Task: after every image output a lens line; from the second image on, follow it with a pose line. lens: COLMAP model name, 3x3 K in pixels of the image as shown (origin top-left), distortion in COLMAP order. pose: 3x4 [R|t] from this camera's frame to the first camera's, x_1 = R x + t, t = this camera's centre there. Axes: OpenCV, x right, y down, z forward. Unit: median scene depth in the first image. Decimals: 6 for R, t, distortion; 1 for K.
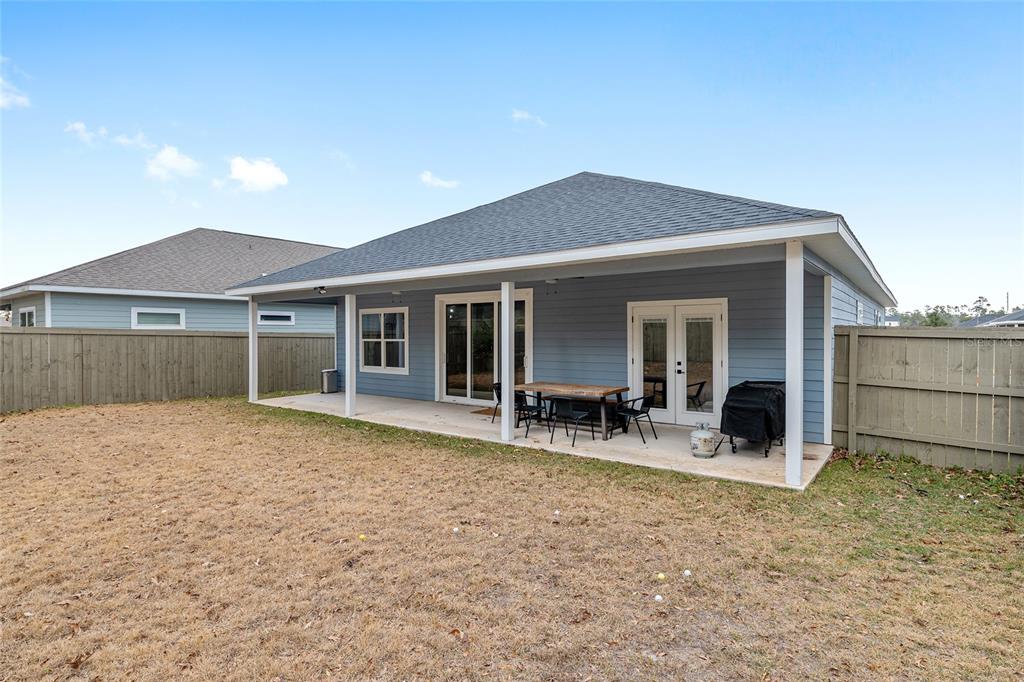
lens RADIAL K [[529.9, 0, 512.7], [0, 529.9, 345.3], [0, 0, 1]] dist [0.014047, -0.013218]
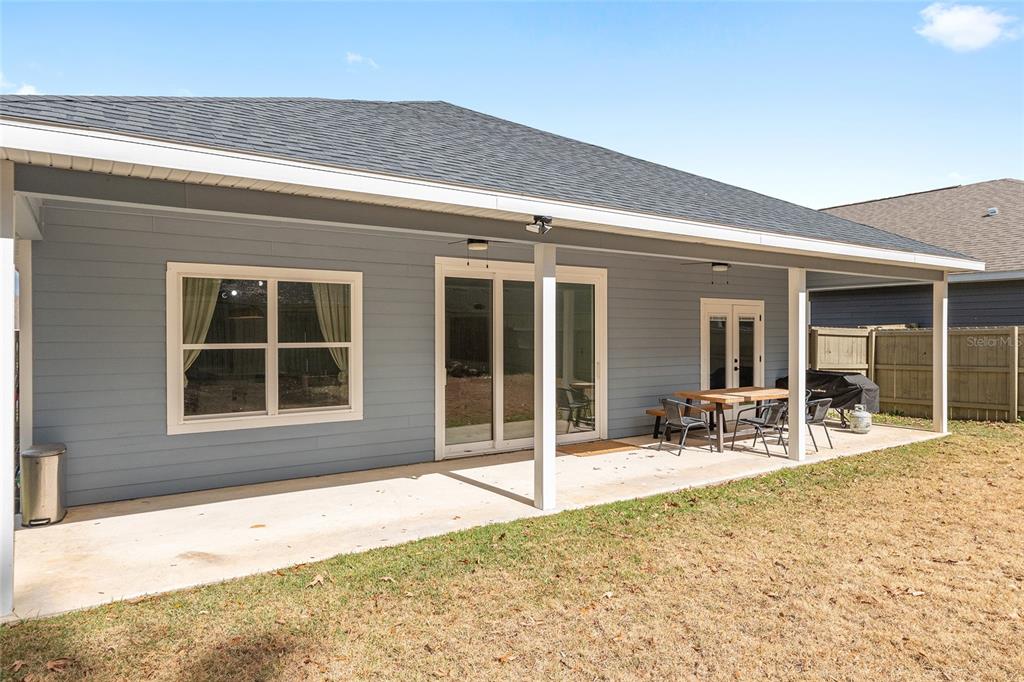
lens RADIAL K [[635.0, 0, 512.0], [0, 635.0, 341.0], [0, 0, 1]] dist [0.003376, 0.000332]
pose [[0.317621, -0.006837, 0.948193, -0.748296], [0.022652, 0.999743, -0.000379, -0.010460], [-0.947947, 0.021599, 0.317694, 0.764461]]
